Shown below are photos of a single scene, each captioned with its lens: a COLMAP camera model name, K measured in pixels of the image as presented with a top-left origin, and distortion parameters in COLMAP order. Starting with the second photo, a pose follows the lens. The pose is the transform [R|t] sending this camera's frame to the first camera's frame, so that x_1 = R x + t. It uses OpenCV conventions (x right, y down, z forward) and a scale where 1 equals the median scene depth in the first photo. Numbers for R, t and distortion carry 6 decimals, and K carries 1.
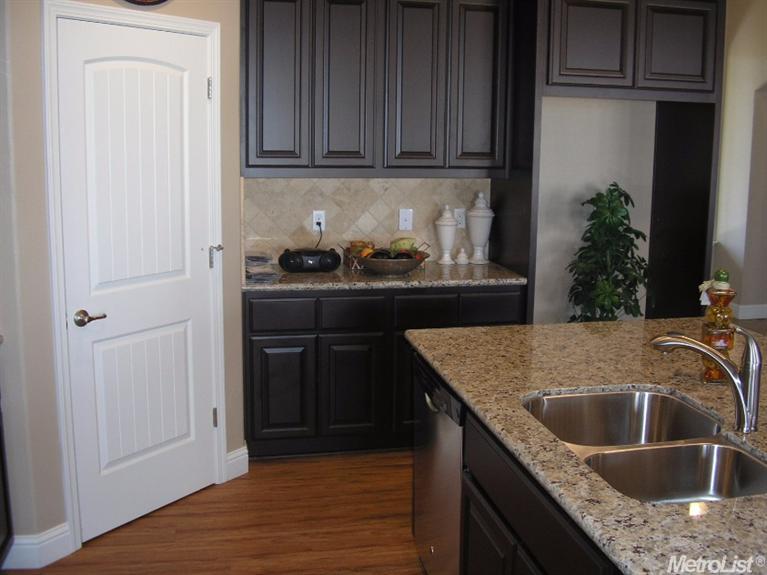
lens RADIAL K [[834.3, 0, 383.5], [0, 834.3, 287.5], [0, 0, 1]] dist [-0.143424, 0.027563]
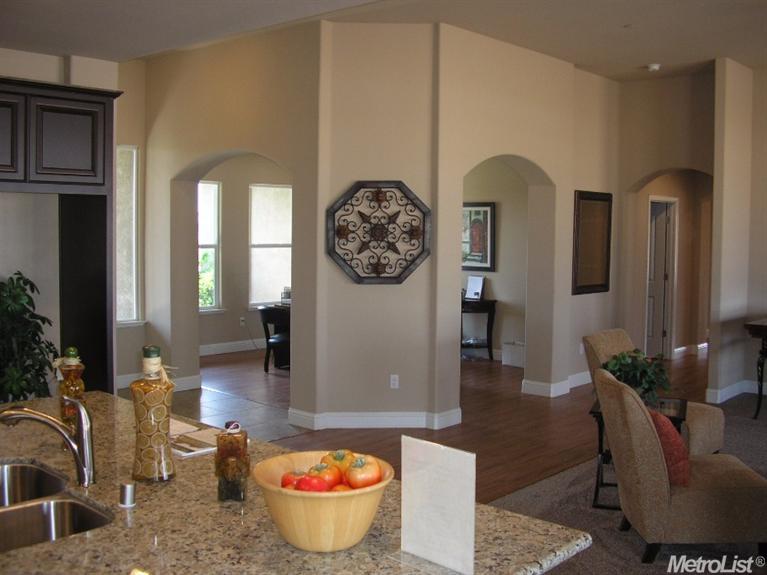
lens RADIAL K [[834.3, 0, 383.5], [0, 834.3, 287.5], [0, 0, 1]] dist [-0.143424, 0.027563]
pose [[0.805122, -0.039715, 0.591778, 0.053901], [0.099471, 0.992665, -0.068713, 0.009328], [-0.584709, 0.114187, 0.803167, -0.095119]]
